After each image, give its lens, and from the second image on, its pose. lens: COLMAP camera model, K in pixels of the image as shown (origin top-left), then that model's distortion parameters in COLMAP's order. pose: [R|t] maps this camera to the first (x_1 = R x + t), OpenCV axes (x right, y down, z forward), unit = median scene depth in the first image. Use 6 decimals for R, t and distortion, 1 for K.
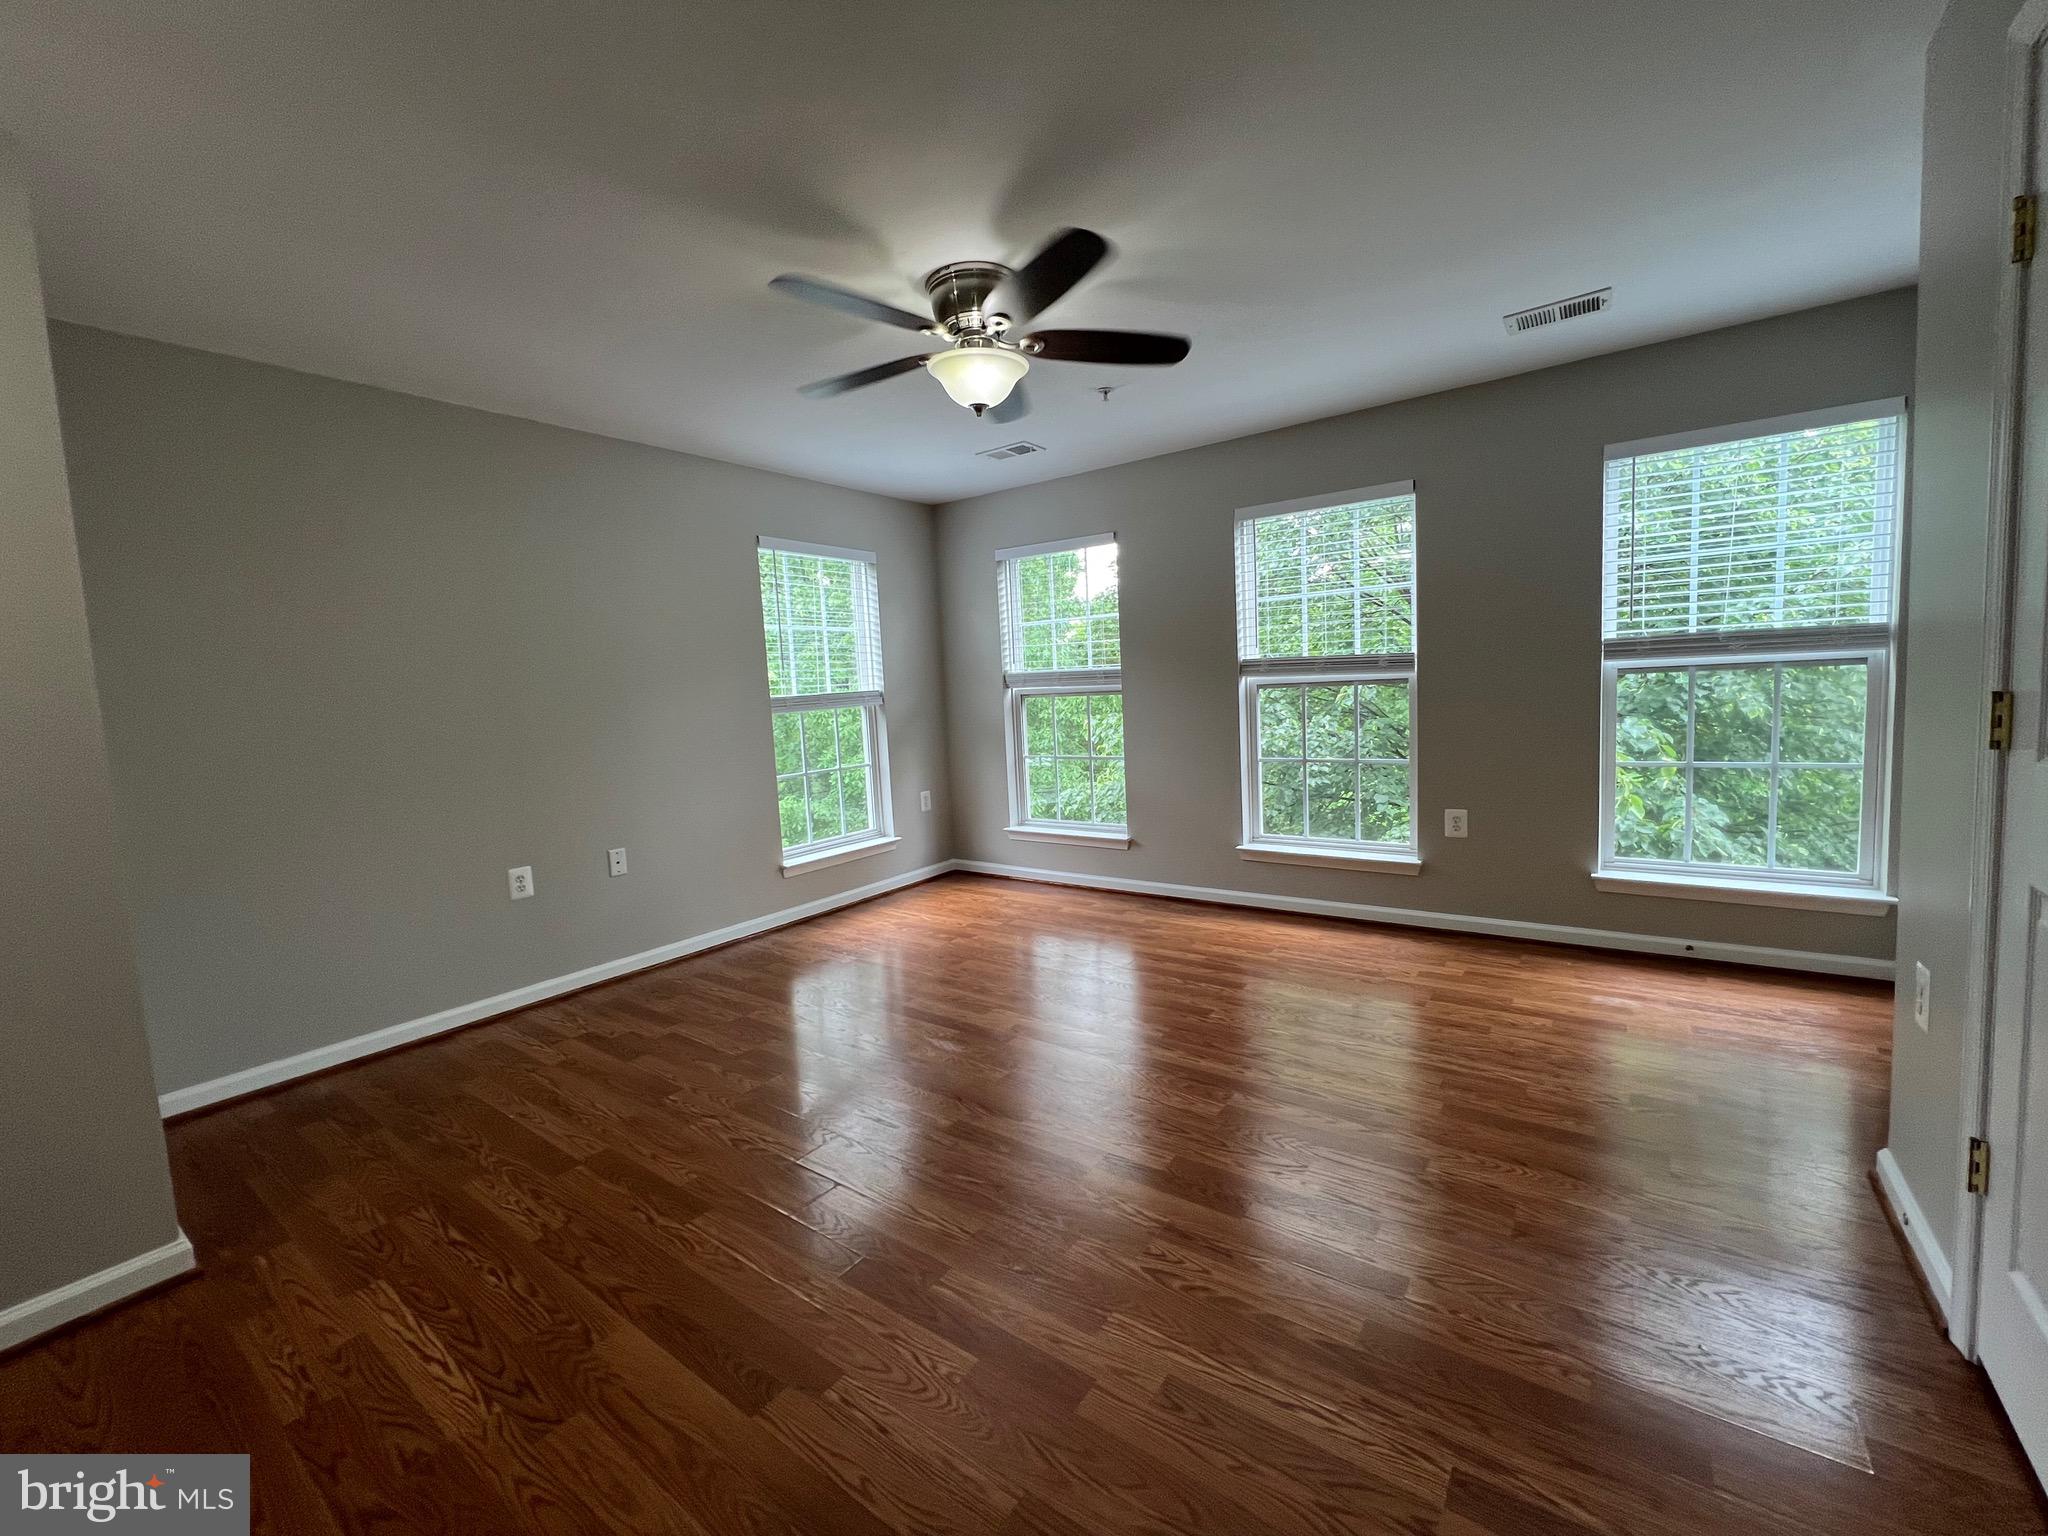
lens RADIAL K [[831.5, 0, 1016.8], [0, 831.5, 761.3], [0, 0, 1]] dist [-0.001333, 0.000354]
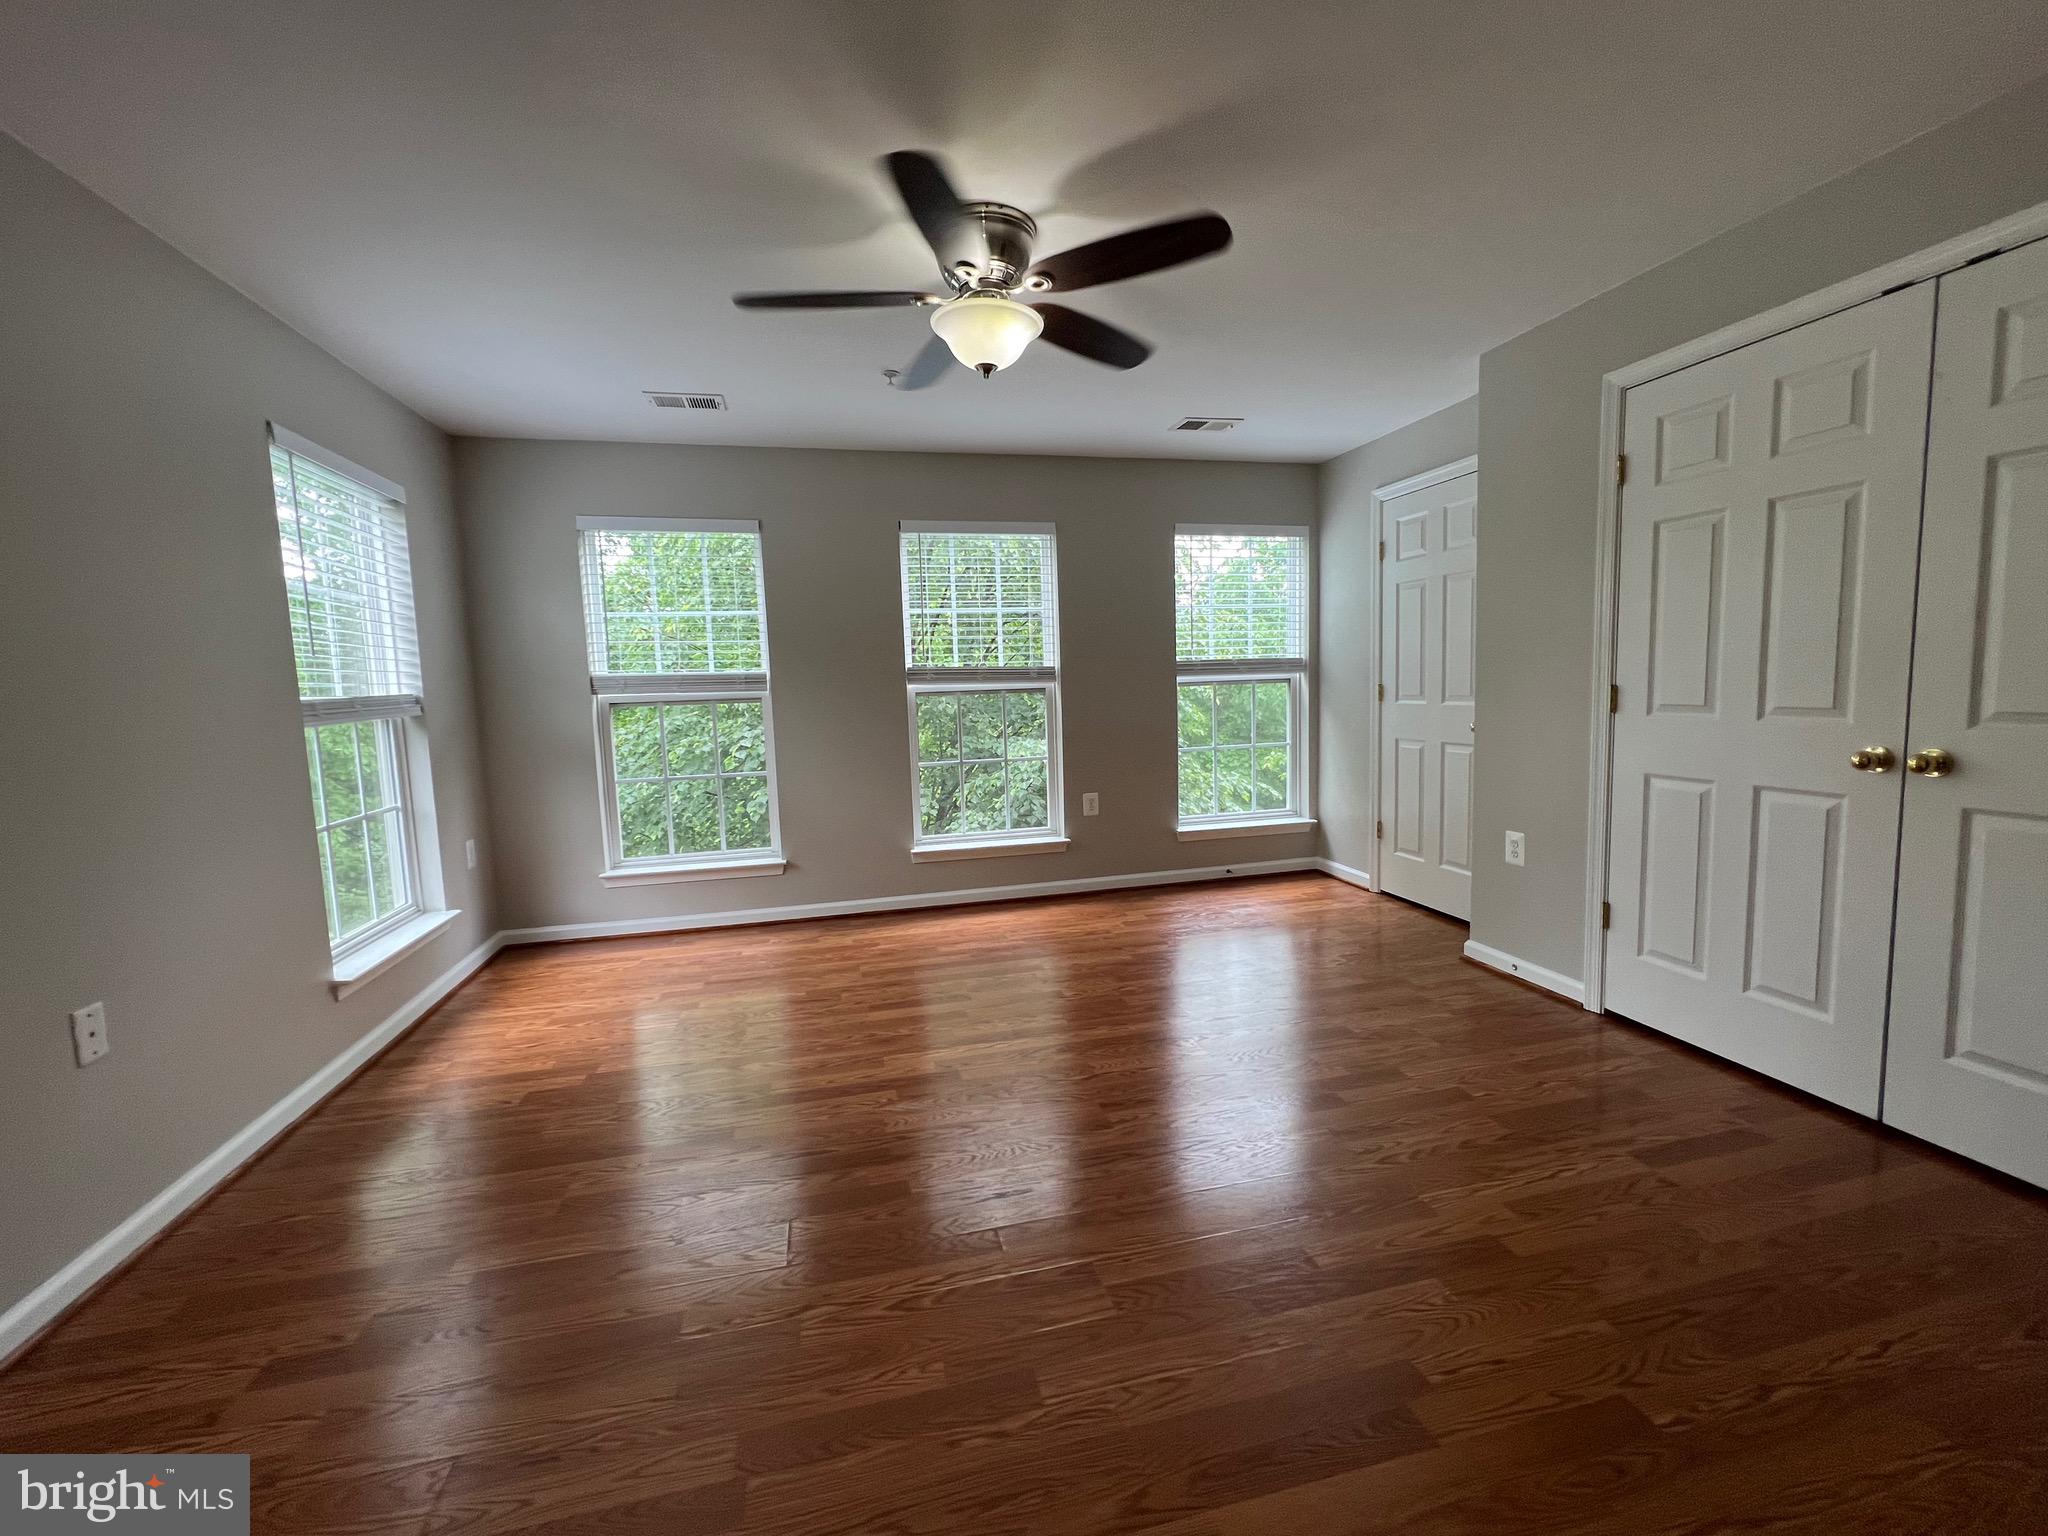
lens RADIAL K [[829.9, 0, 1020.6], [0, 829.9, 761.8], [0, 0, 1]] dist [-0.003310, 0.000282]
pose [[0.645365, -0.046547, 0.762455, -0.456810], [0.069479, 0.997581, 0.002092, 0.001091], [-0.760708, 0.051624, 0.647038, 0.257659]]
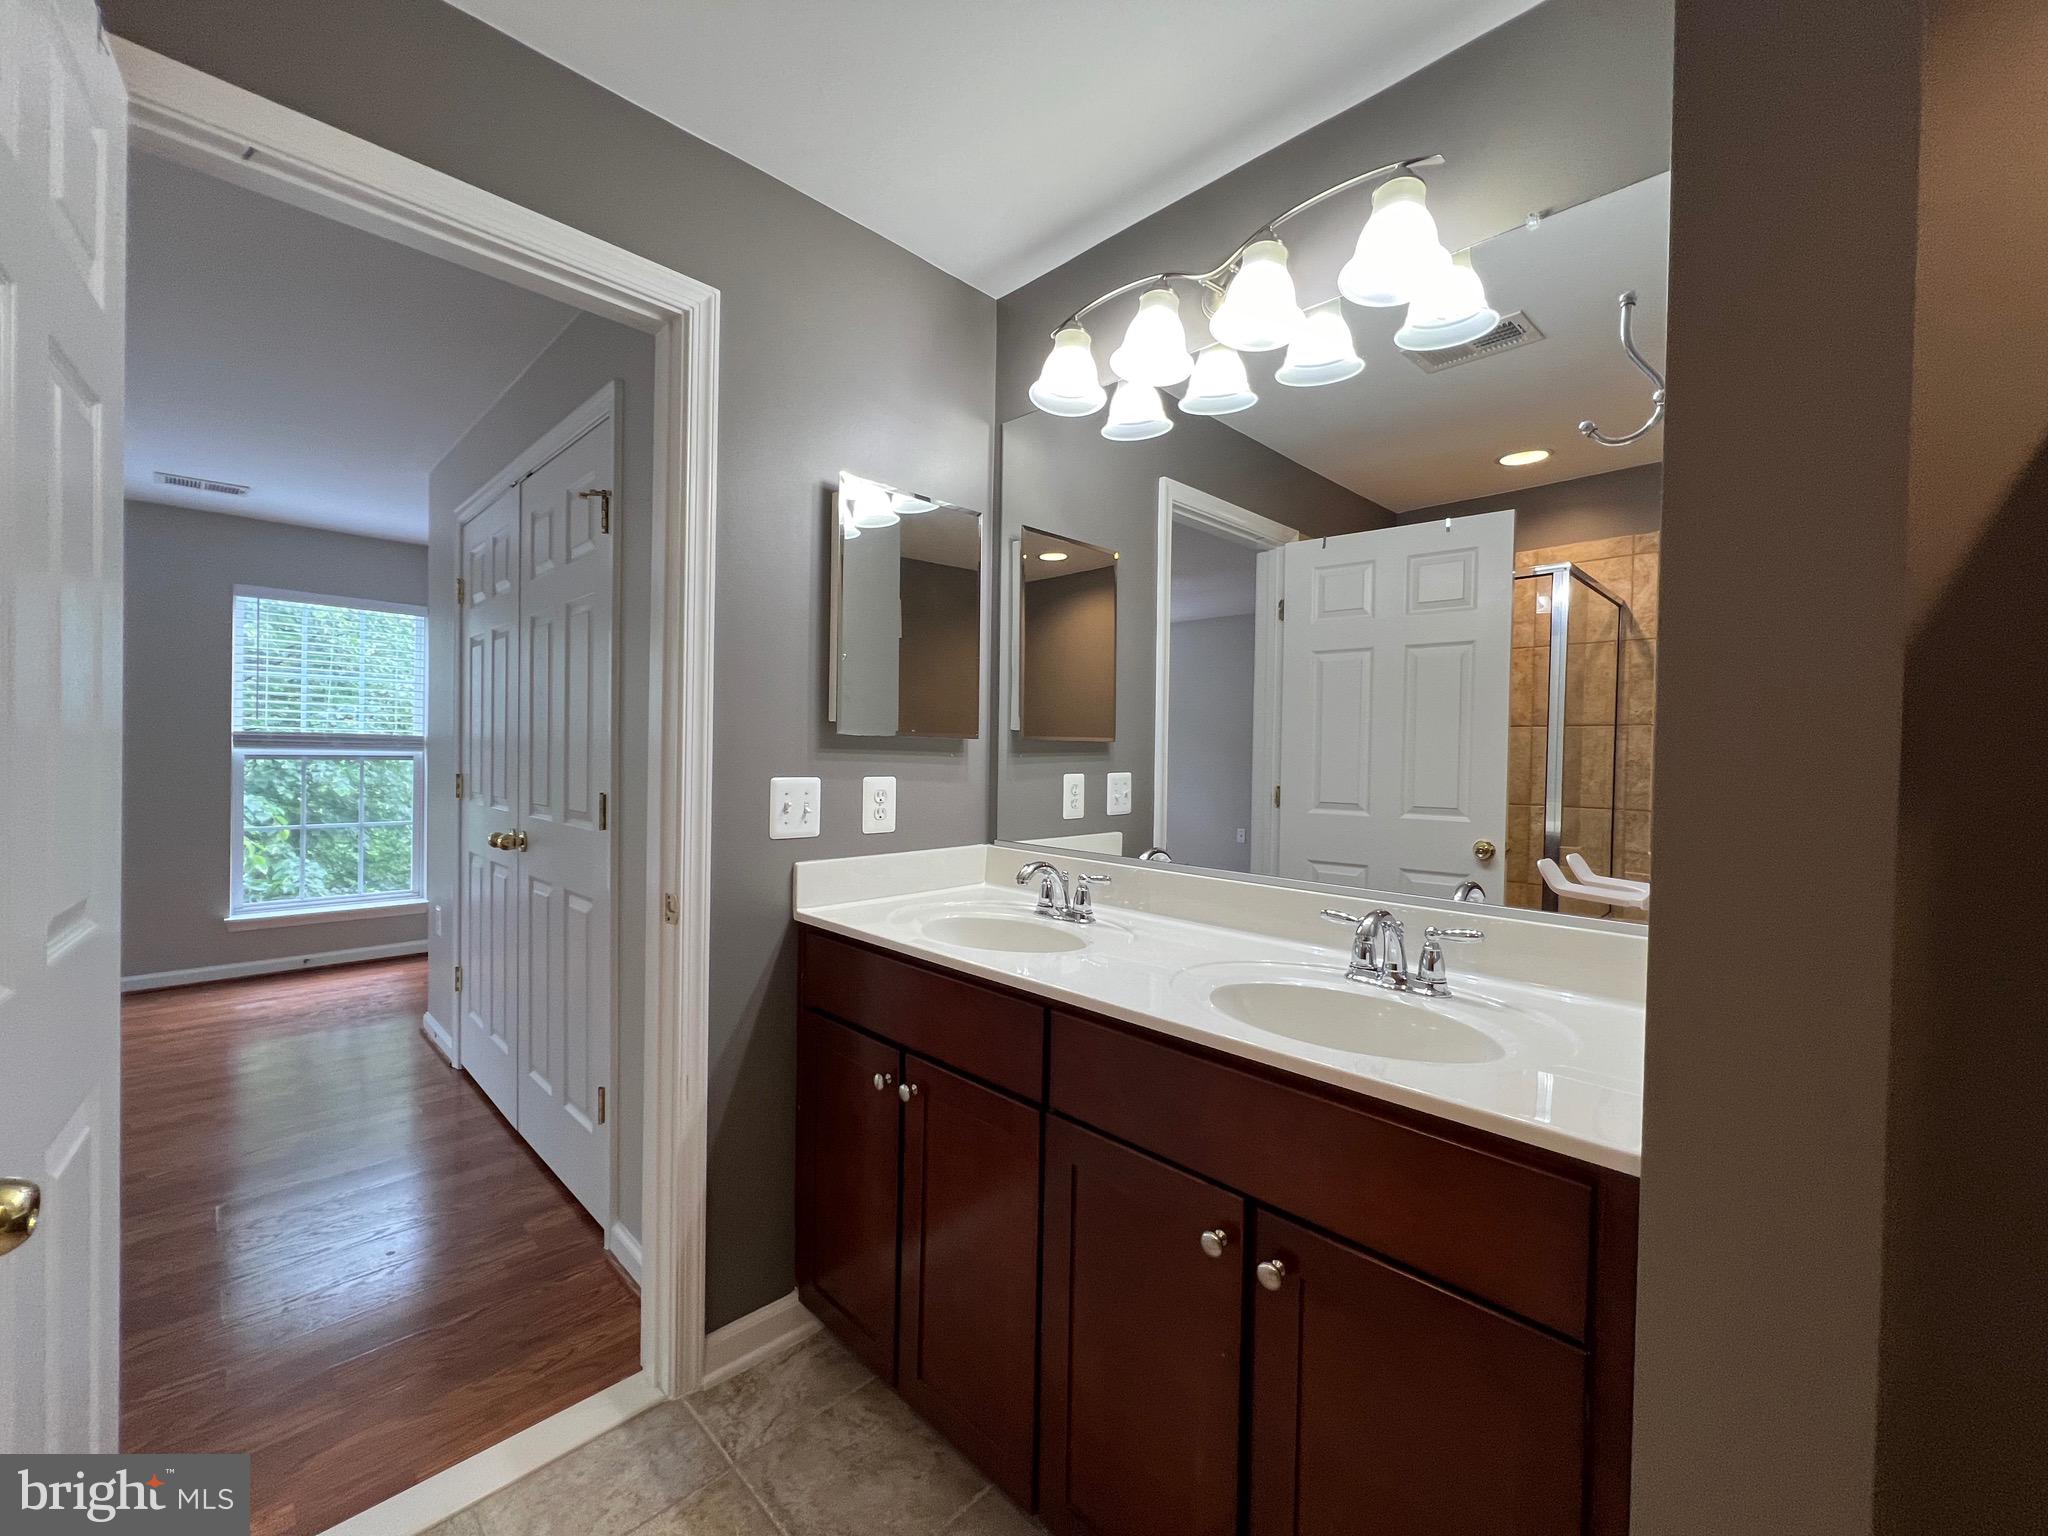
lens RADIAL K [[831.5, 0, 1016.8], [0, 831.5, 761.3], [0, 0, 1]] dist [-0.001333, 0.000354]
pose [[0.149535, 0.043925, 0.987780, -0.318183], [0.063512, 0.996523, -0.053929, 0.037569], [-0.986715, 0.070800, 0.146225, -0.315617]]
